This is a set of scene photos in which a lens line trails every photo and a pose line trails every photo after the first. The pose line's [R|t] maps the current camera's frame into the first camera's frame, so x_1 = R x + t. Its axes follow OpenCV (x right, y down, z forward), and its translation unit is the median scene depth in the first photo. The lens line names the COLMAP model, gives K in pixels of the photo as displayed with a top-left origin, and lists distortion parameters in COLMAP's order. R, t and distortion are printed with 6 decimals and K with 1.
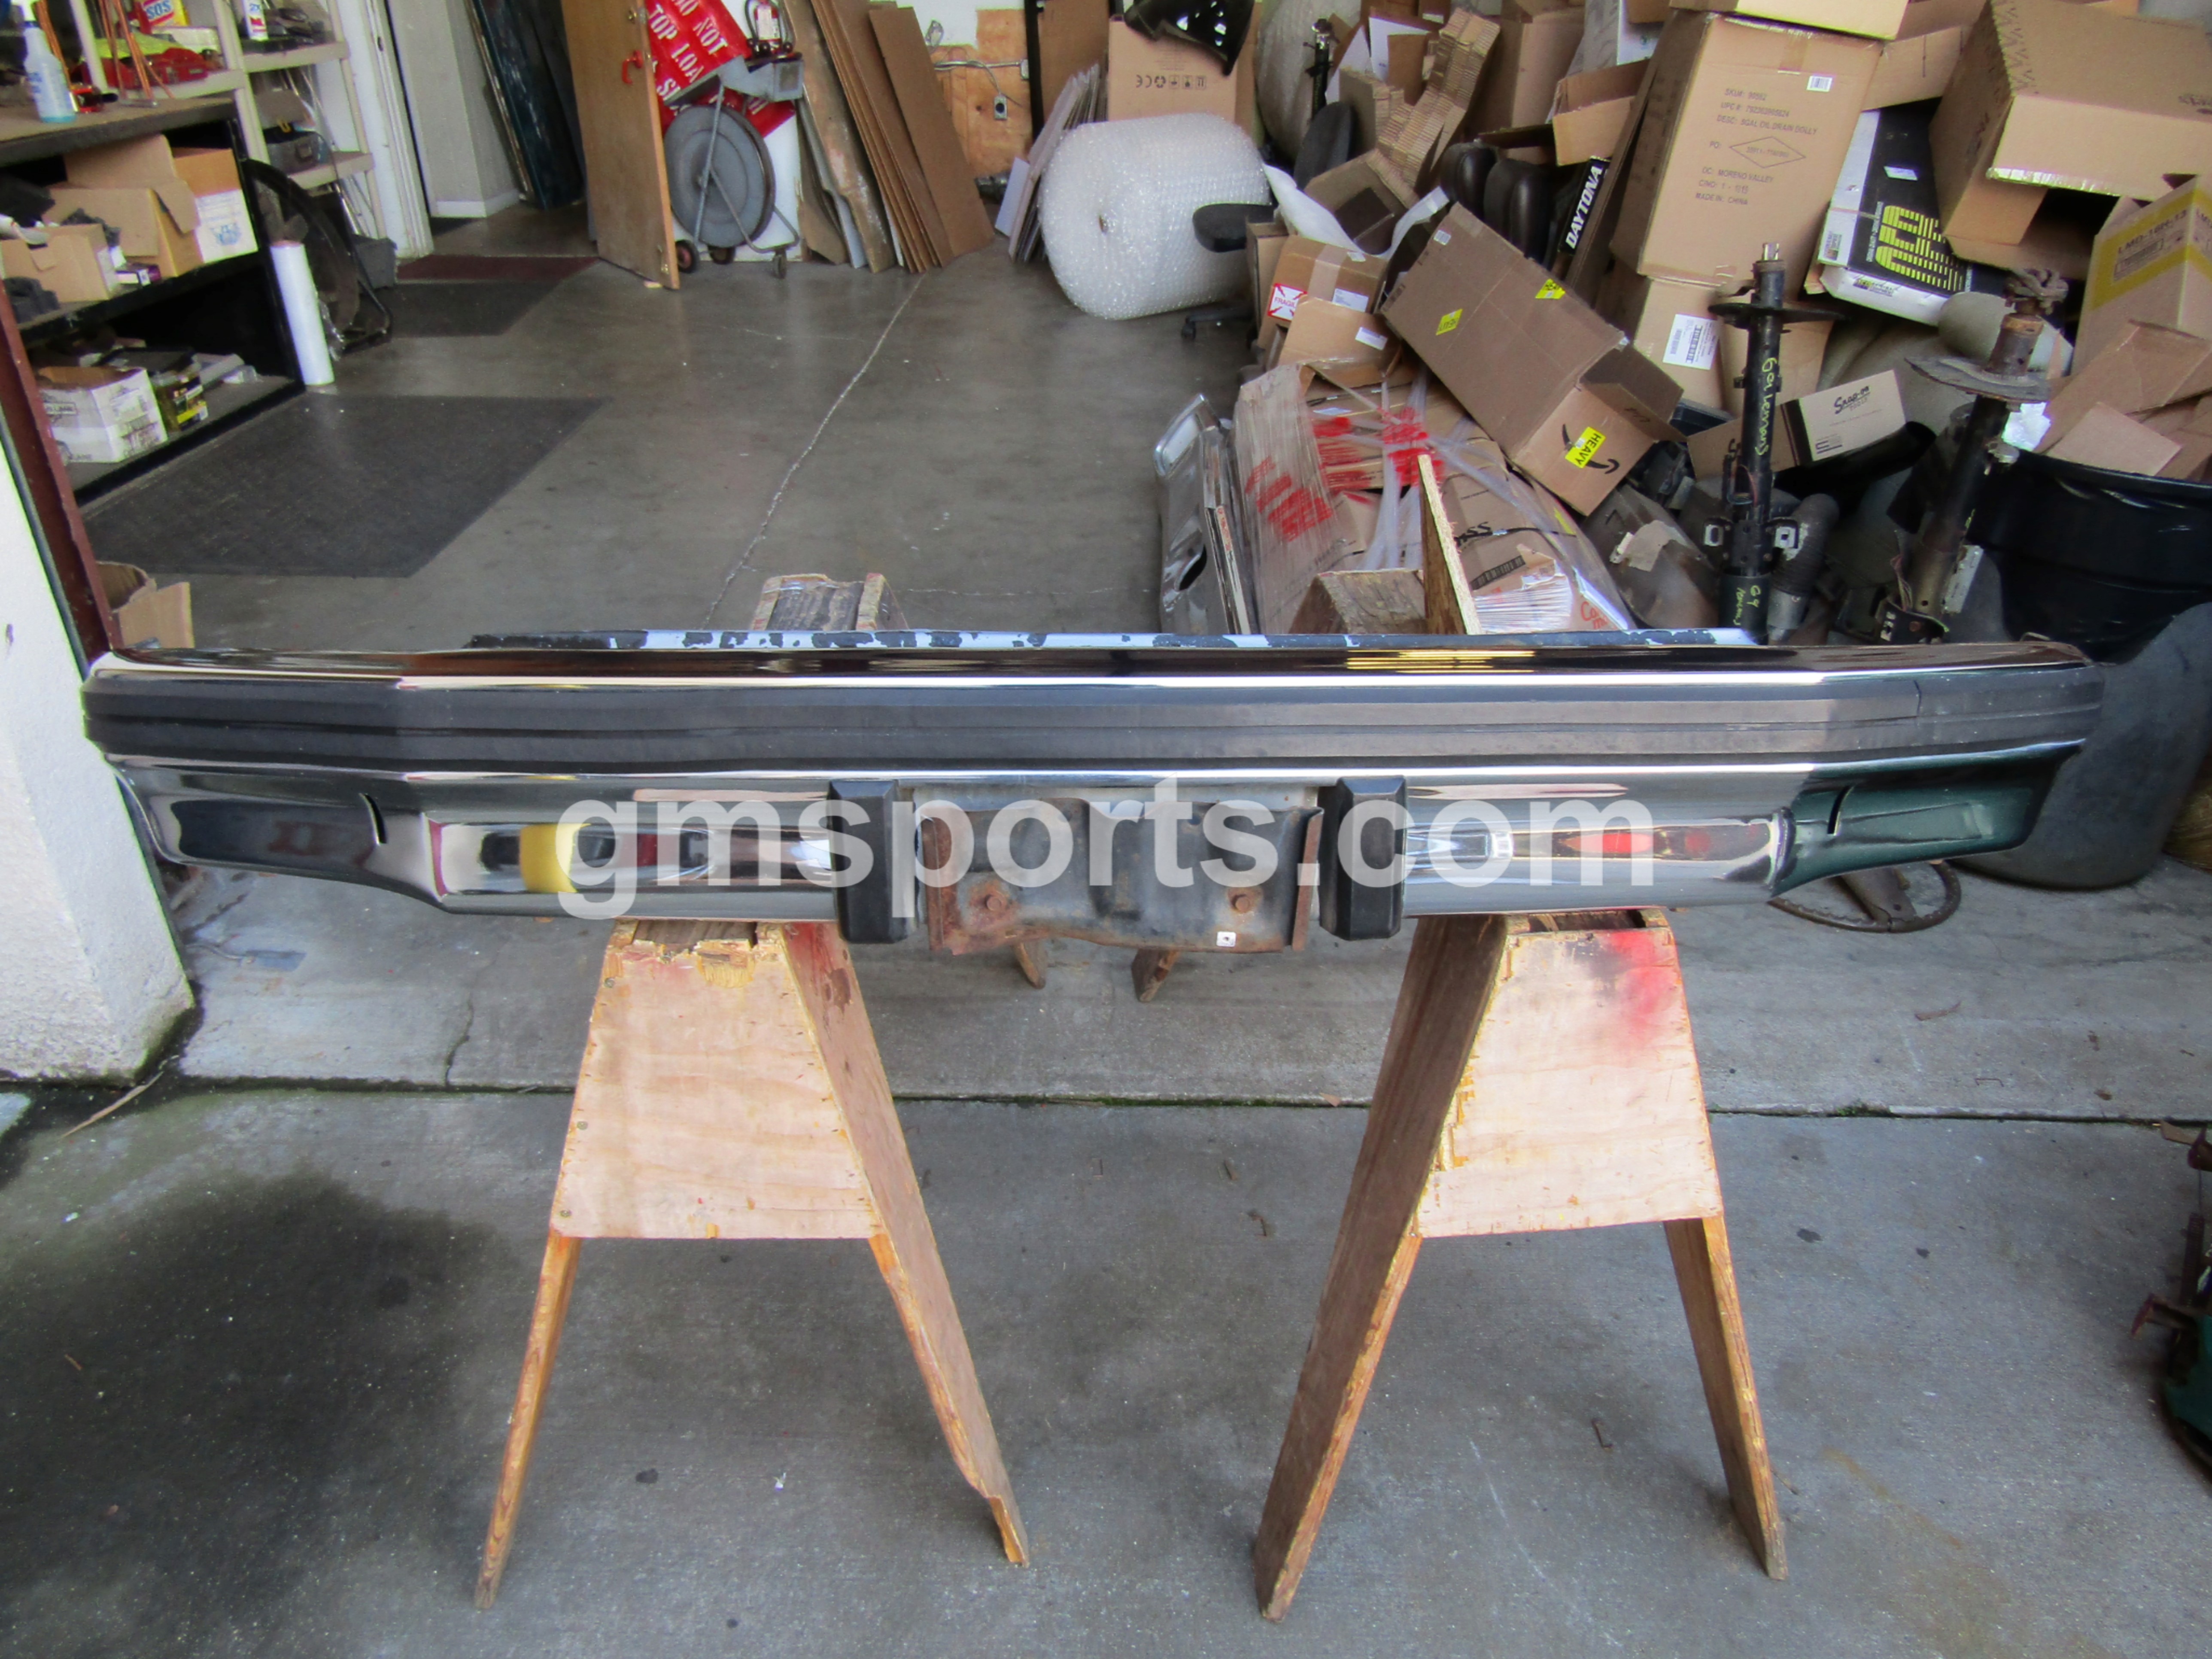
lens RADIAL K [[1573.0, 0, 1108.3], [0, 1573.0, 834.0], [0, 0, 1]] dist [-0.006840, 0.001468]
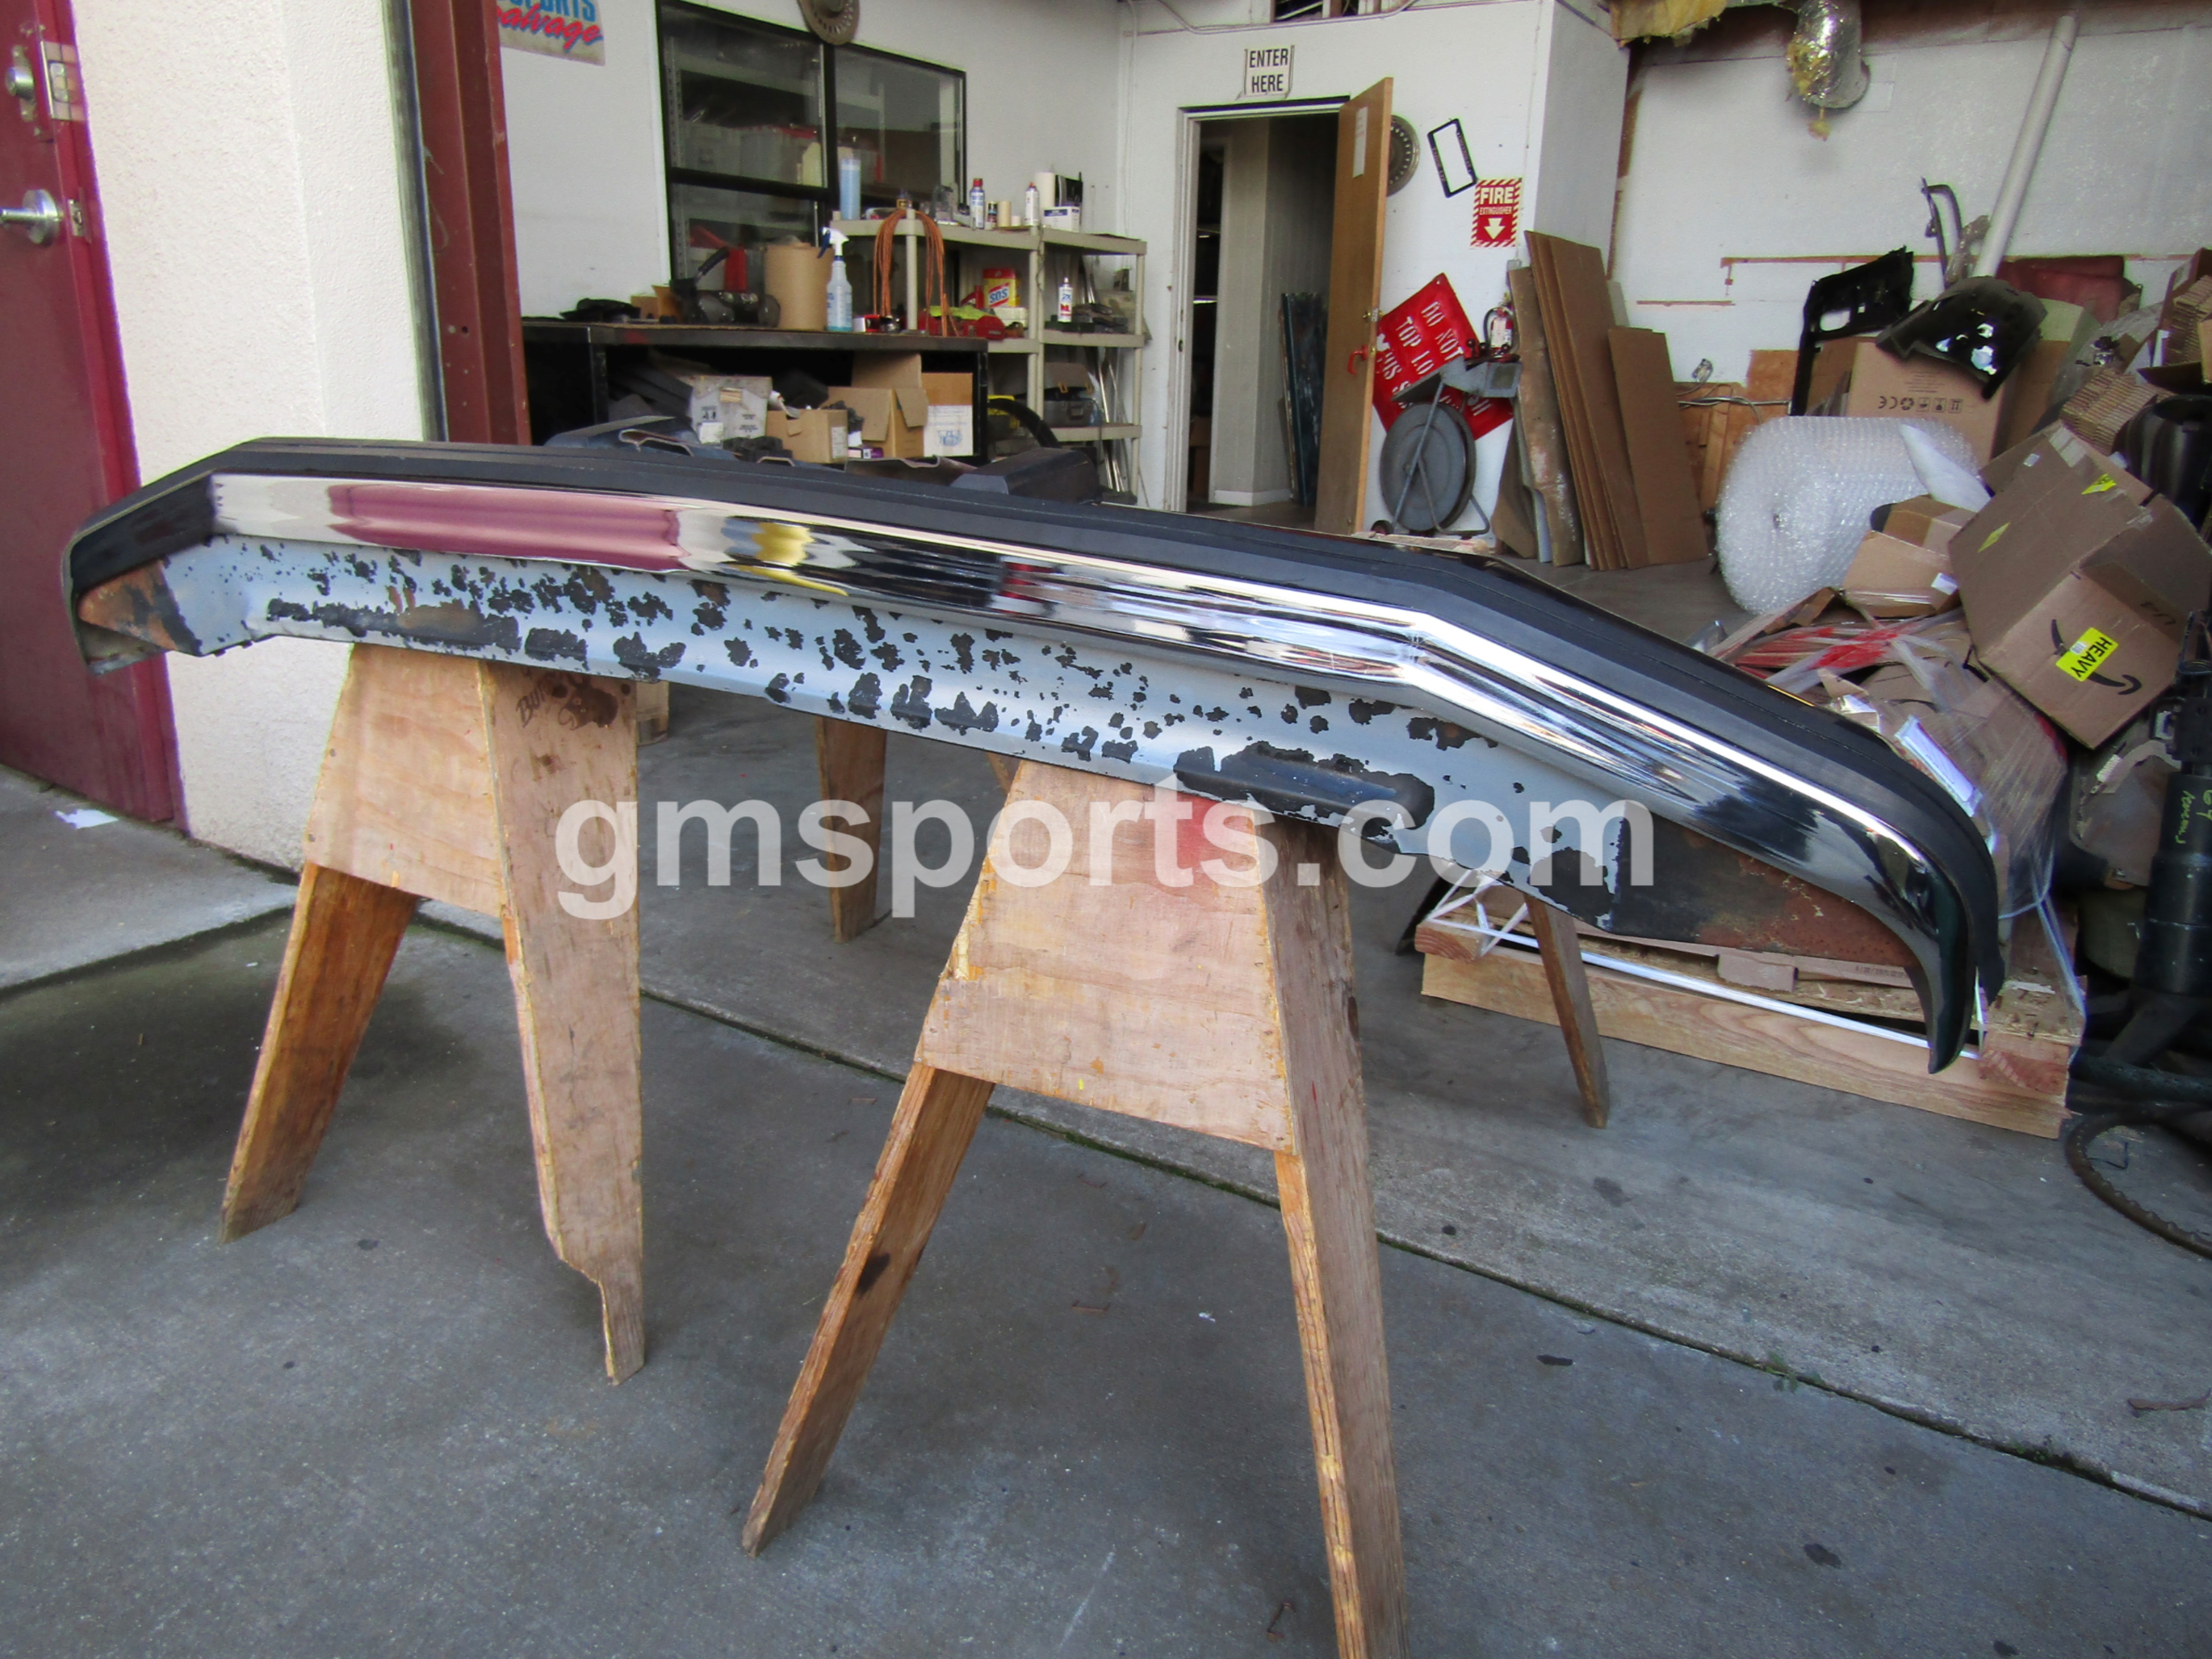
lens RADIAL K [[1573.0, 0, 1108.6], [0, 1573.0, 837.8], [0, 0, 1]] dist [-0.006840, 0.001468]
pose [[0.855798, 0.173829, -0.487230, 0.289472], [-0.281753, 0.946522, -0.157197, 0.101402], [0.433848, 0.271807, 0.859009, 0.150002]]
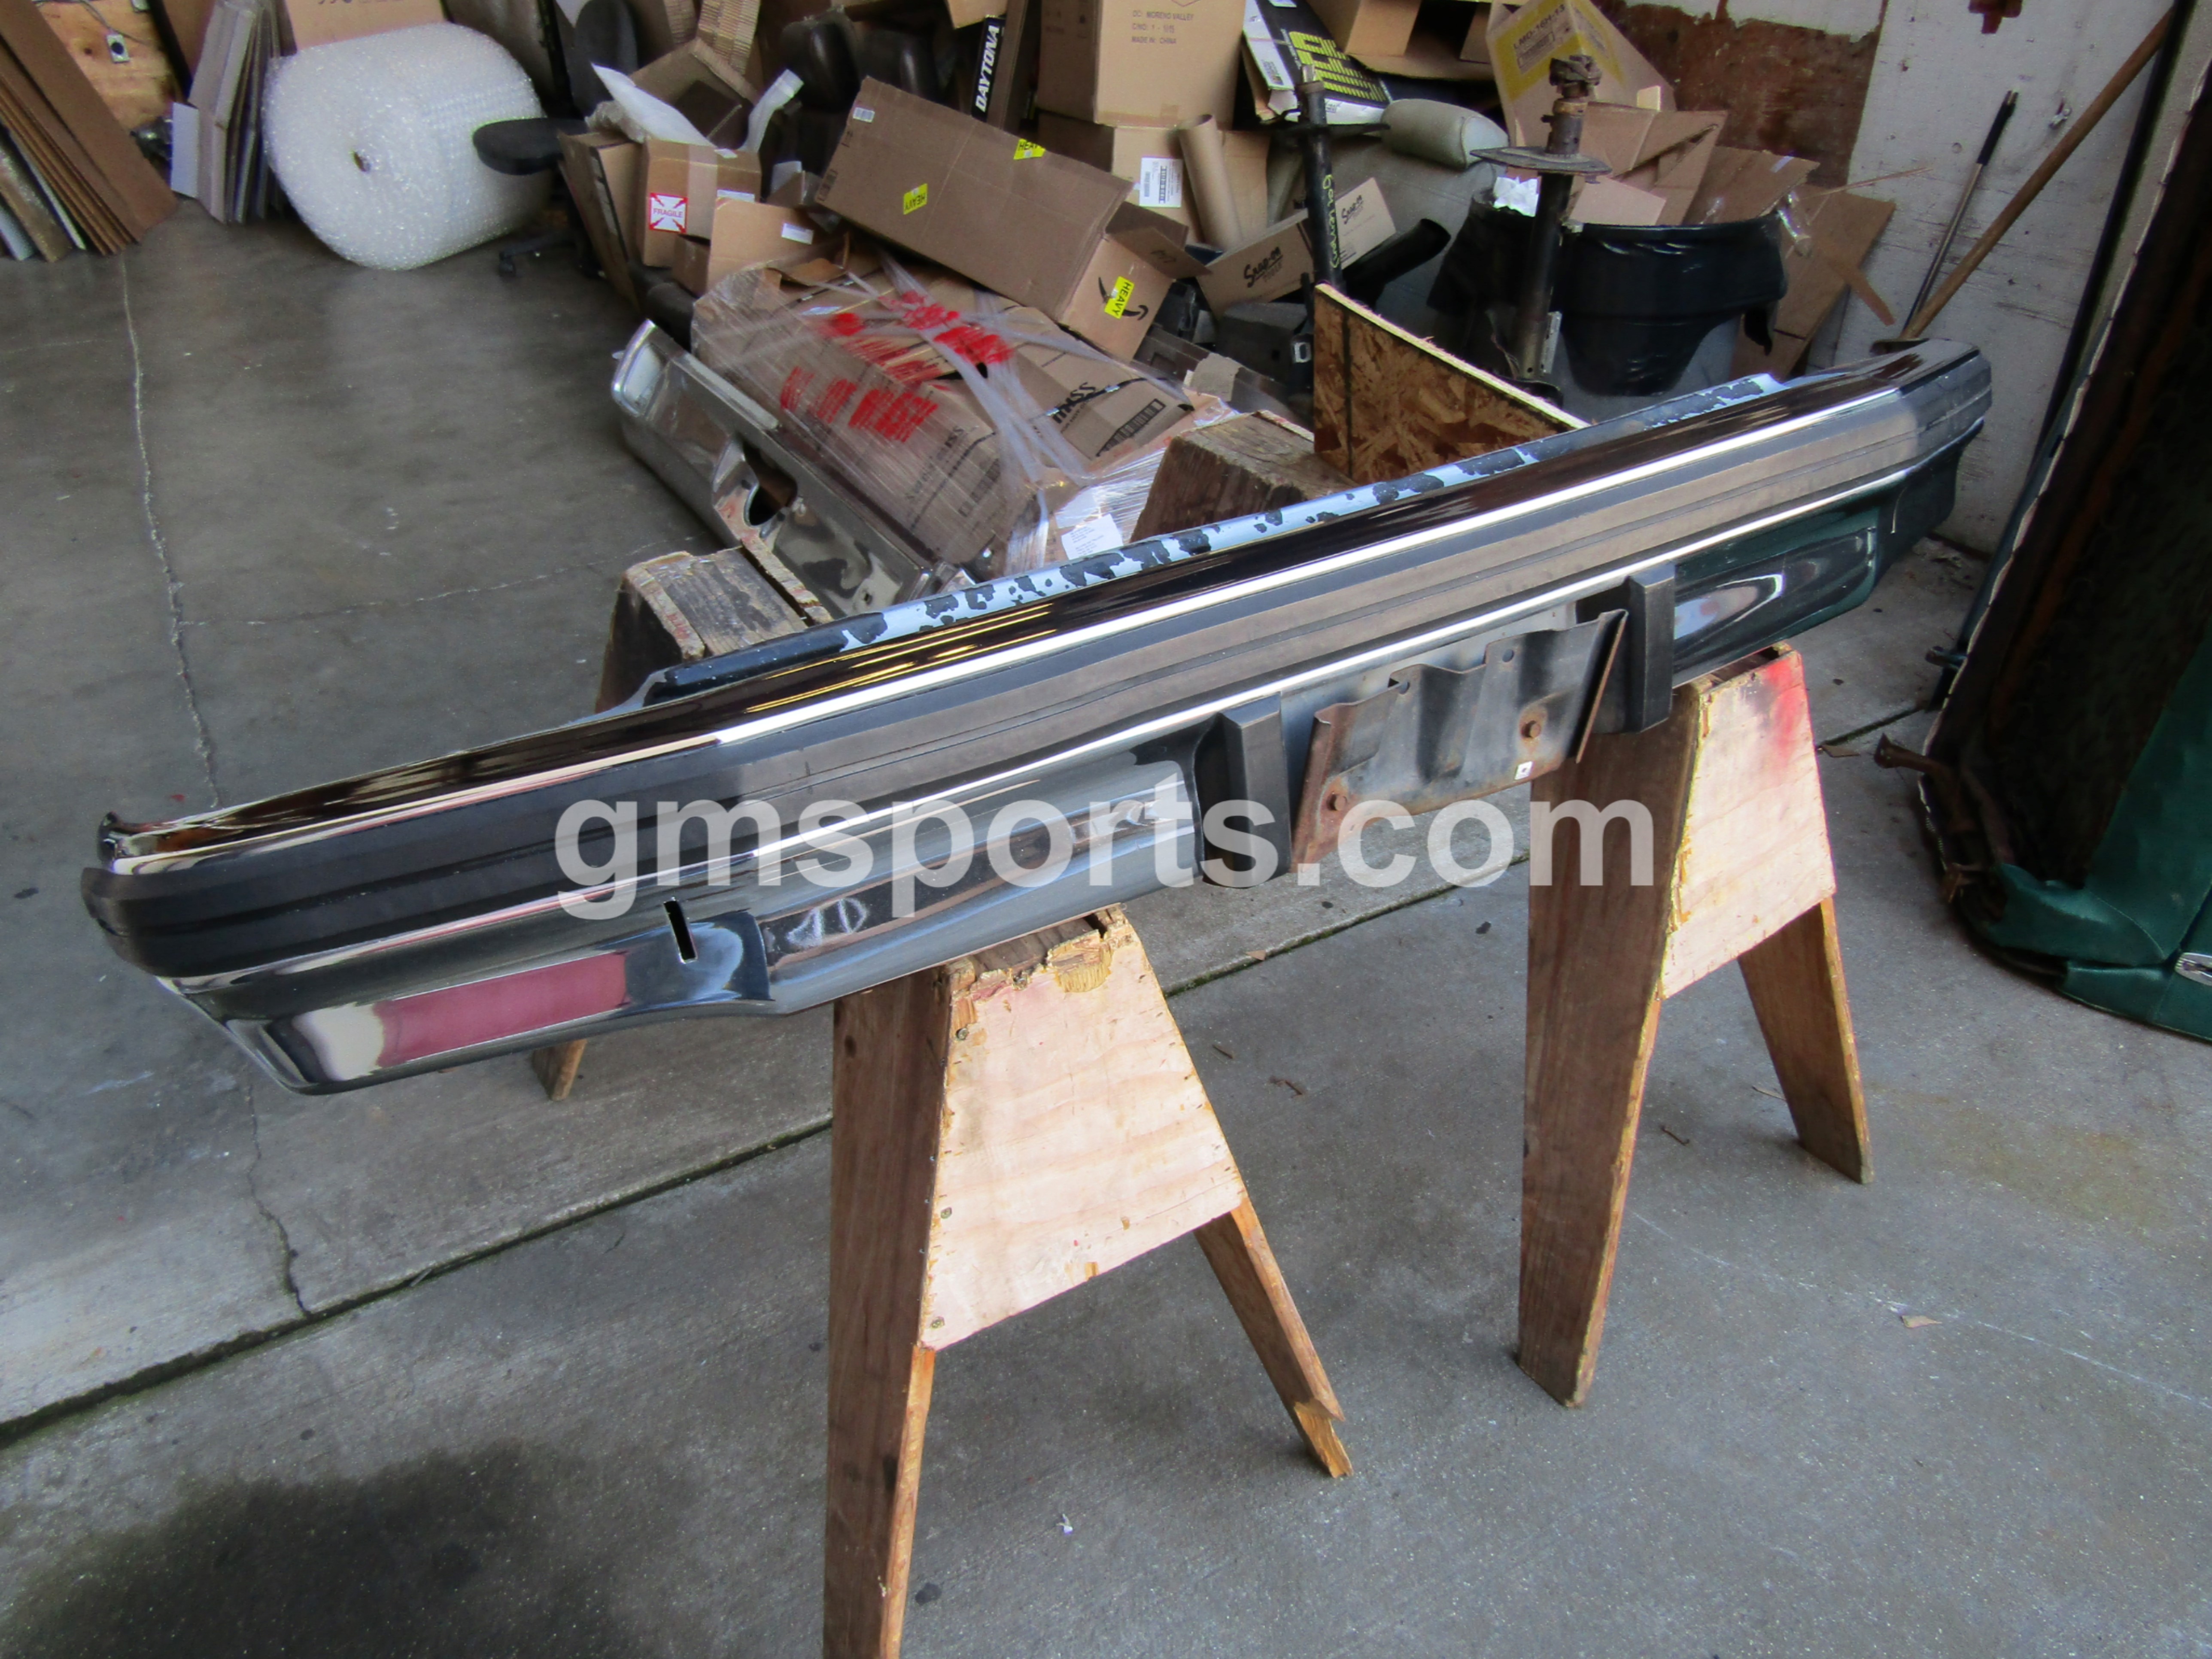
lens RADIAL K [[1573.0, 0, 1099.9], [0, 1573.0, 827.5], [0, 0, 1]] dist [-0.006840, 0.001468]
pose [[0.861775, -0.299458, 0.409473, -0.234214], [0.279268, 0.953907, 0.109872, -0.033591], [-0.423501, 0.019668, 0.905682, 0.088442]]
